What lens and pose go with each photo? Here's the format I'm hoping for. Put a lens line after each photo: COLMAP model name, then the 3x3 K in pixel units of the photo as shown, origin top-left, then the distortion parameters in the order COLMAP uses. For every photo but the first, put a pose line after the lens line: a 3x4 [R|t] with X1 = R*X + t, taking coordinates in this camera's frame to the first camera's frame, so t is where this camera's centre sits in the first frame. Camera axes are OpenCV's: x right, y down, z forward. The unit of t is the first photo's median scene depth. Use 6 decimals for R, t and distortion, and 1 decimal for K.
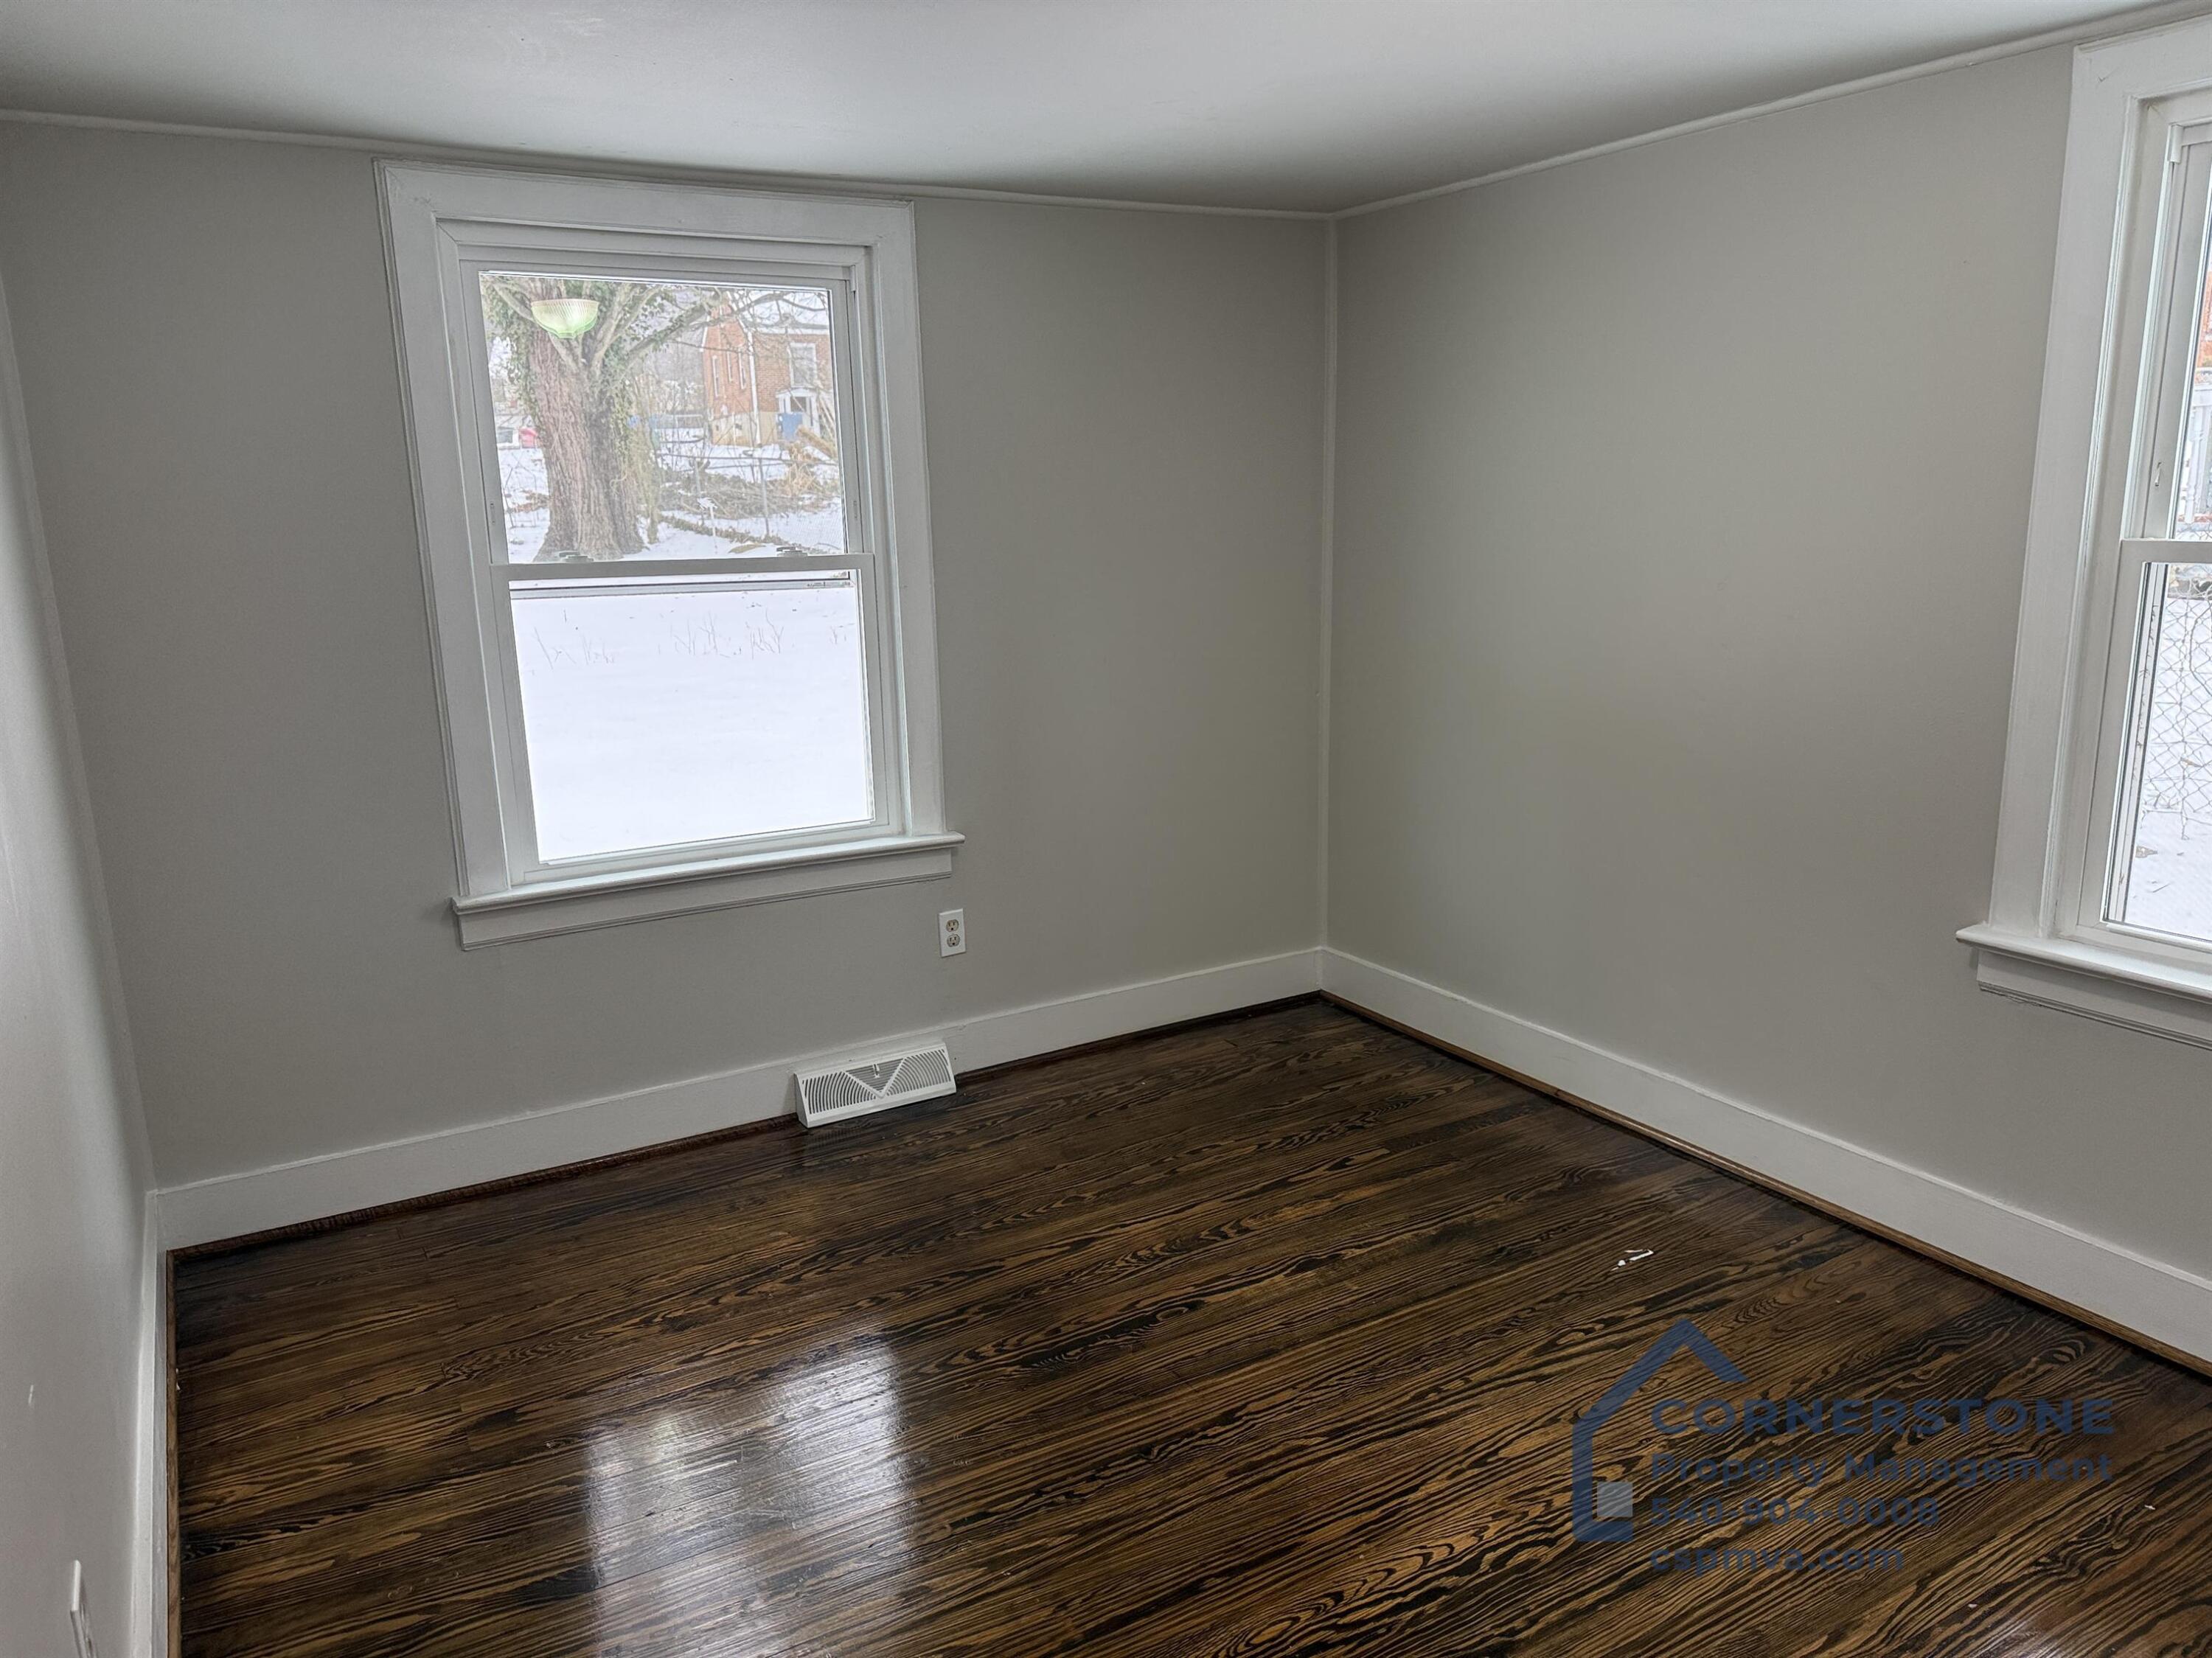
lens RADIAL K [[1543.1, 0, 1114.2], [0, 1543.1, 833.8], [0, 0, 1]] dist [-0.000179, -0.004101]
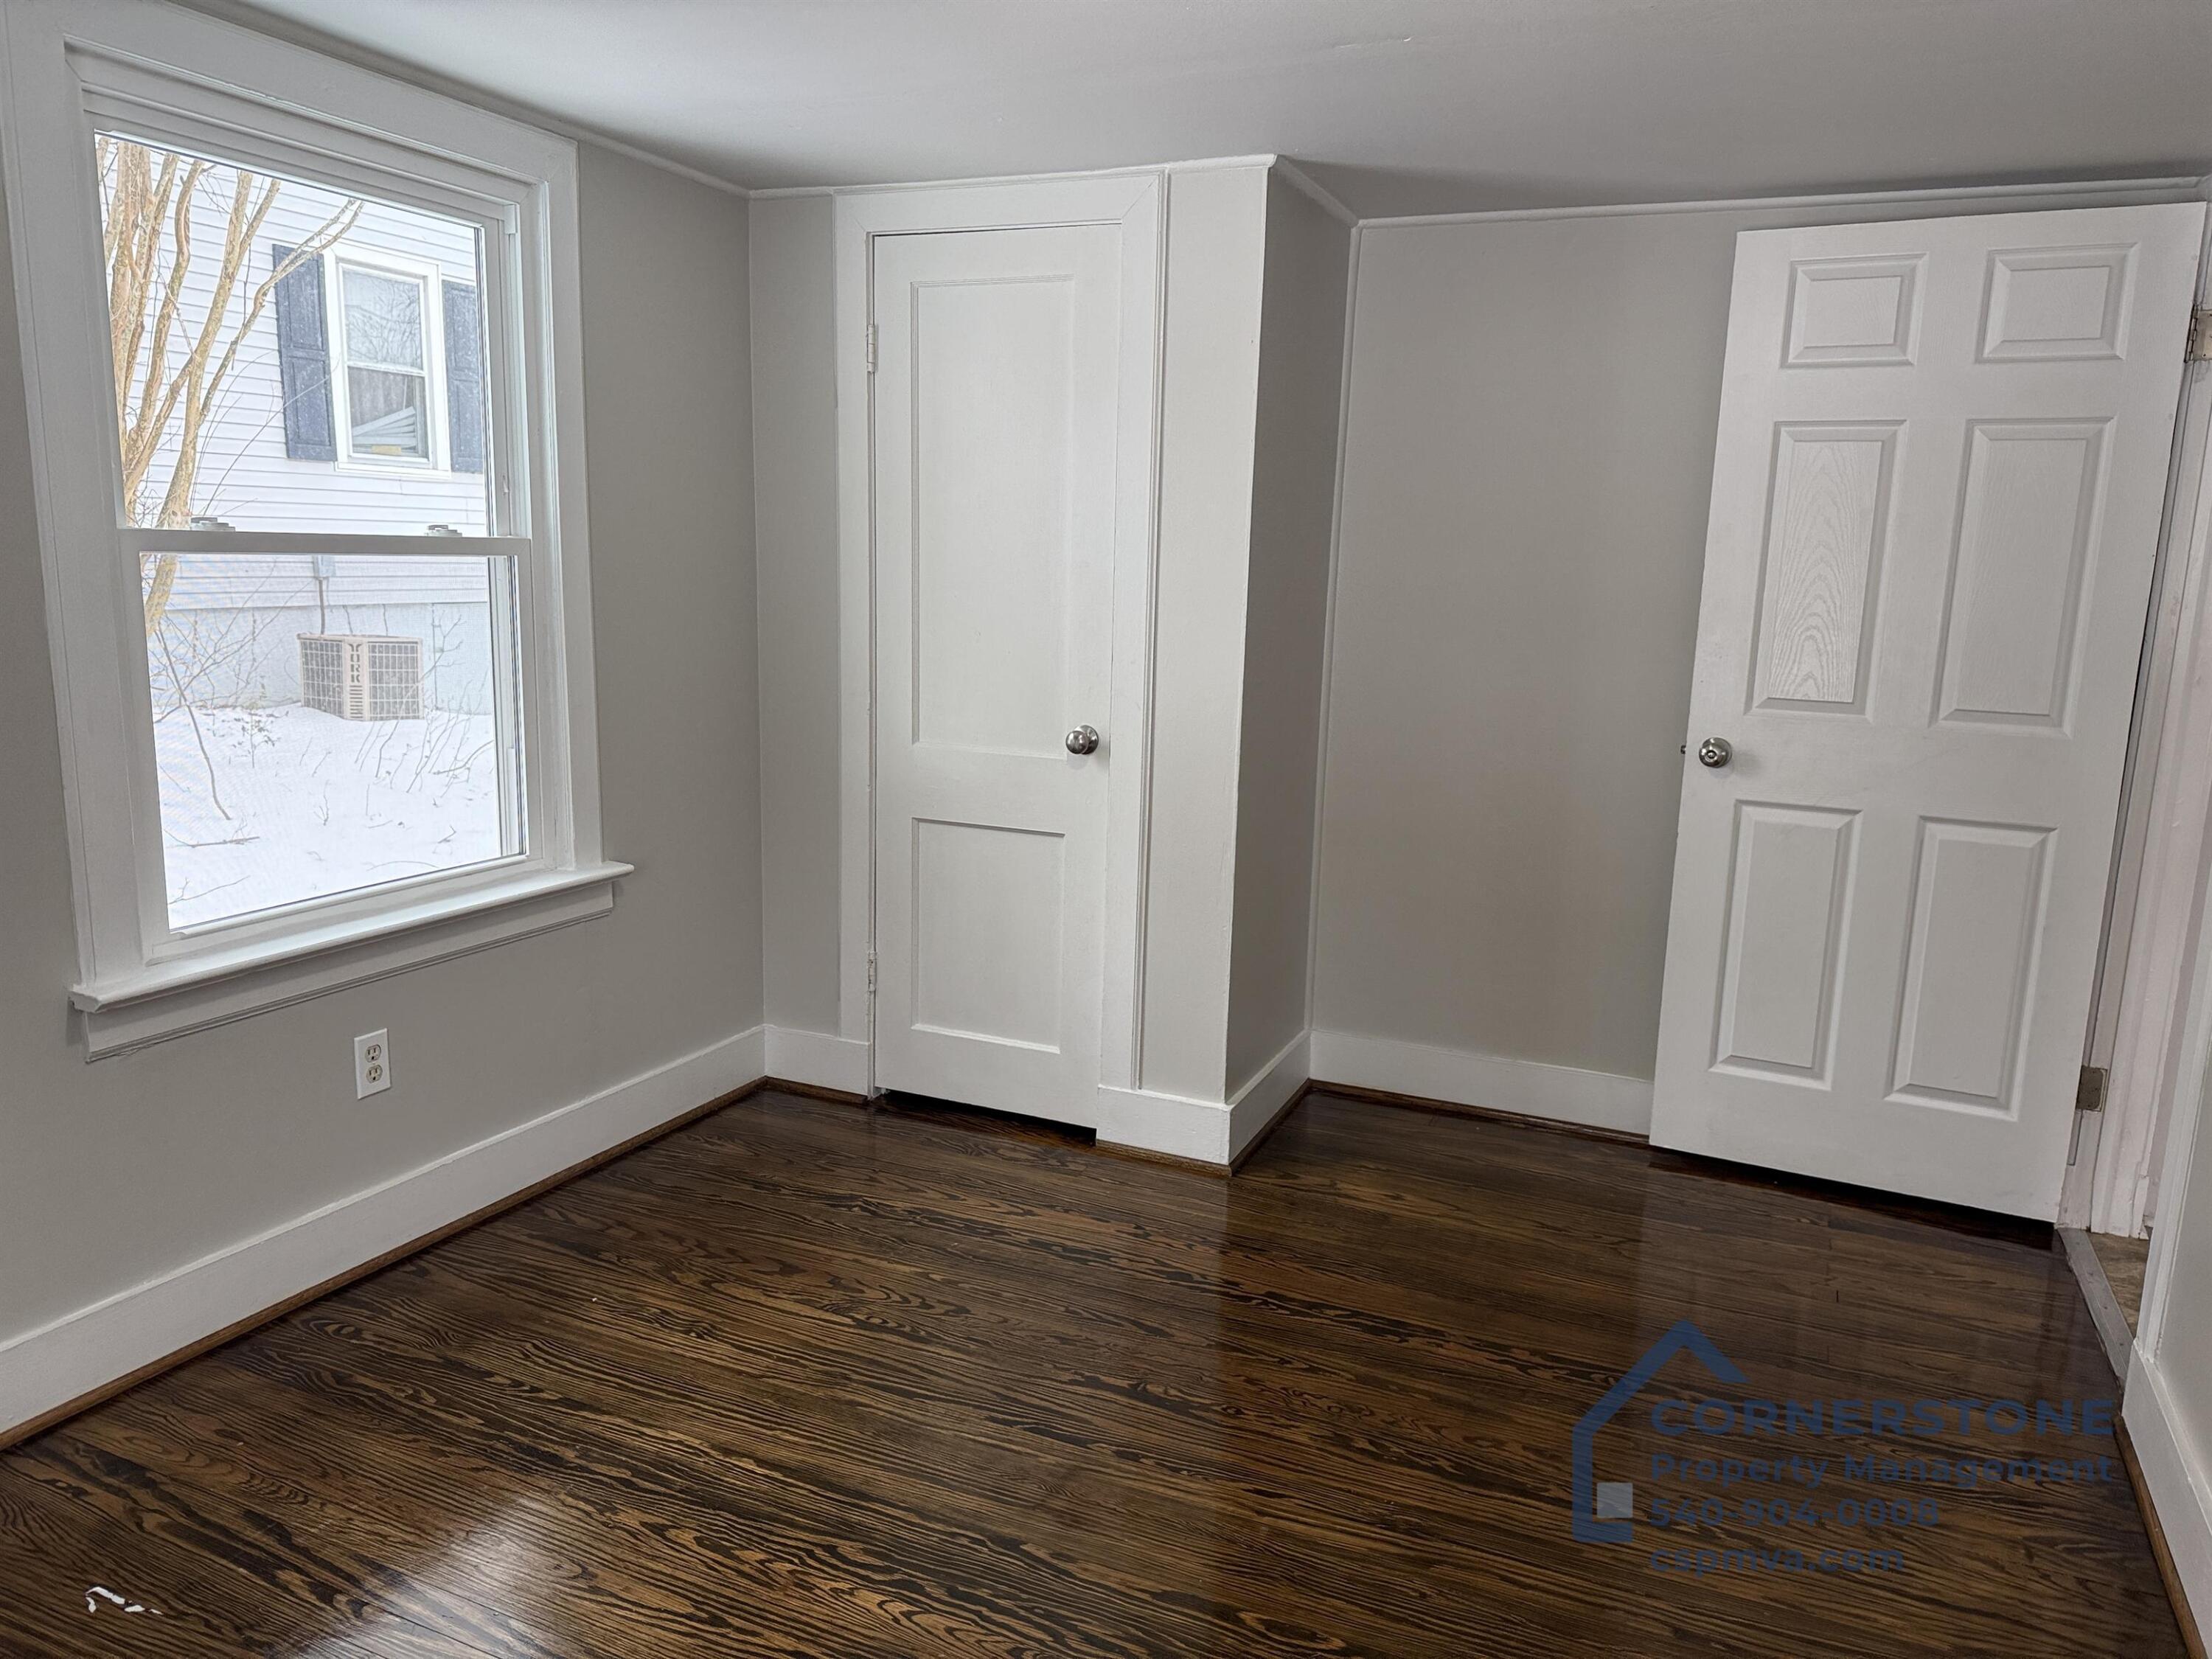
lens RADIAL K [[1543.3, 0, 1114.2], [0, 1543.3, 834.3], [0, 0, 1]] dist [-0.000179, -0.004101]
pose [[-0.566948, -0.146470, 0.810628, -0.453644], [0.164137, 0.944246, 0.285410, -0.178860], [-0.807236, 0.294867, -0.511297, 1.023403]]
